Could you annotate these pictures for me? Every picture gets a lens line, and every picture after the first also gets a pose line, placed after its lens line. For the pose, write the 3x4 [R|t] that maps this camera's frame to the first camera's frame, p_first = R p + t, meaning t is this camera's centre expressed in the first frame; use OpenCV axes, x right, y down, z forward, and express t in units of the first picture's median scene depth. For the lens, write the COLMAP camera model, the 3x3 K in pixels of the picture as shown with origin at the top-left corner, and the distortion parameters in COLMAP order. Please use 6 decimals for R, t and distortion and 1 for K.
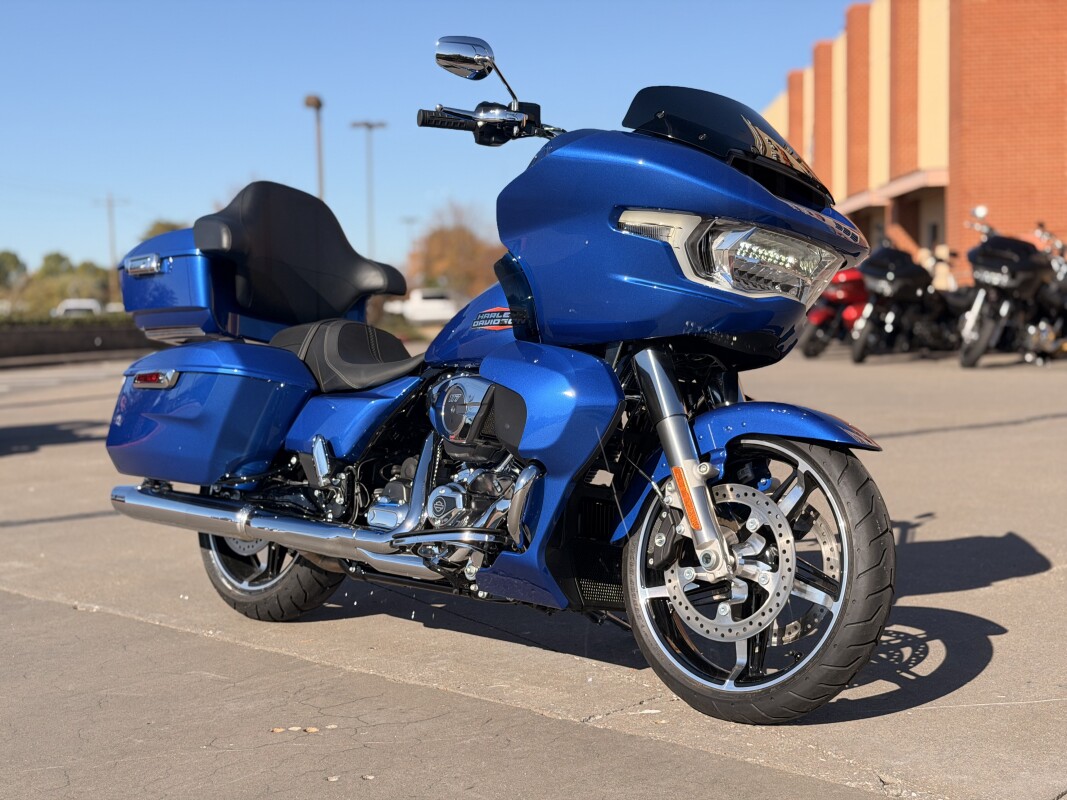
lens RADIAL K [[1451.2, 0, 533.5], [0, 1451.2, 400.0], [0, 0, 1]] dist [0.105700, 0.048681]
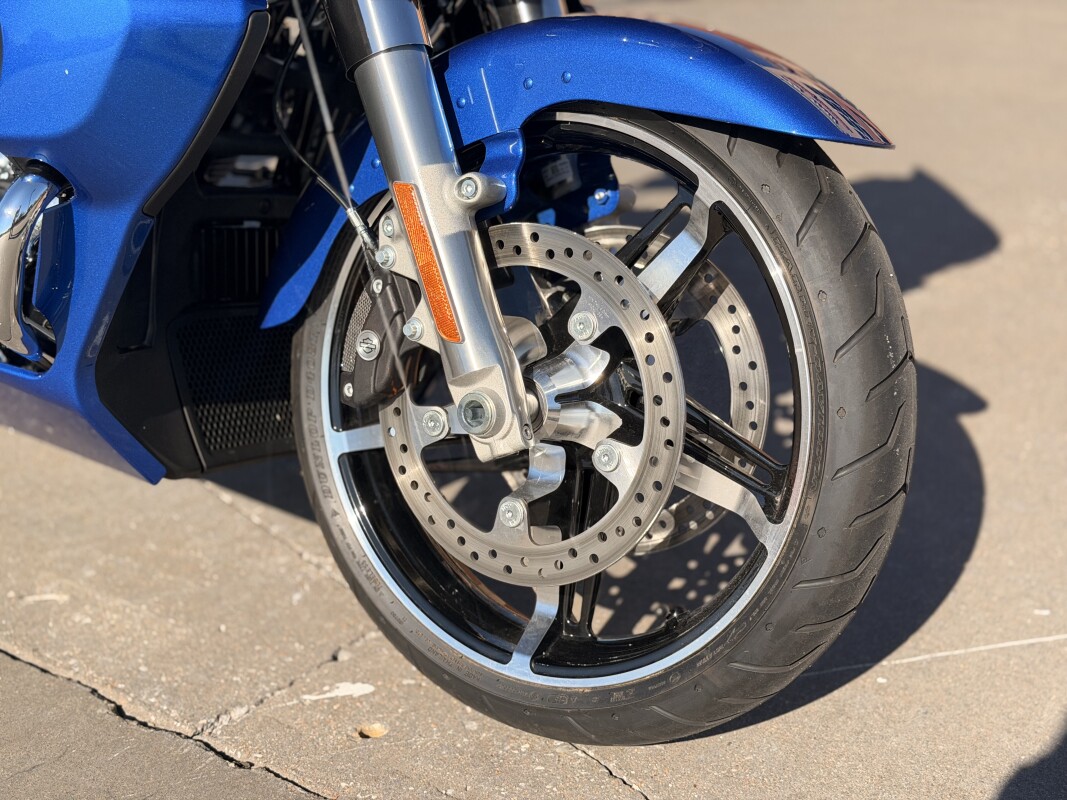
lens RADIAL K [[1451.2, 0, 533.5], [0, 1451.2, 400.0], [0, 0, 1]] dist [0.105700, 0.048681]
pose [[0.987466, -0.029678, 0.155014, 0.069346], [-0.019907, 0.950898, 0.308864, -0.023327], [-0.156569, -0.308079, 0.938389, 0.590453]]
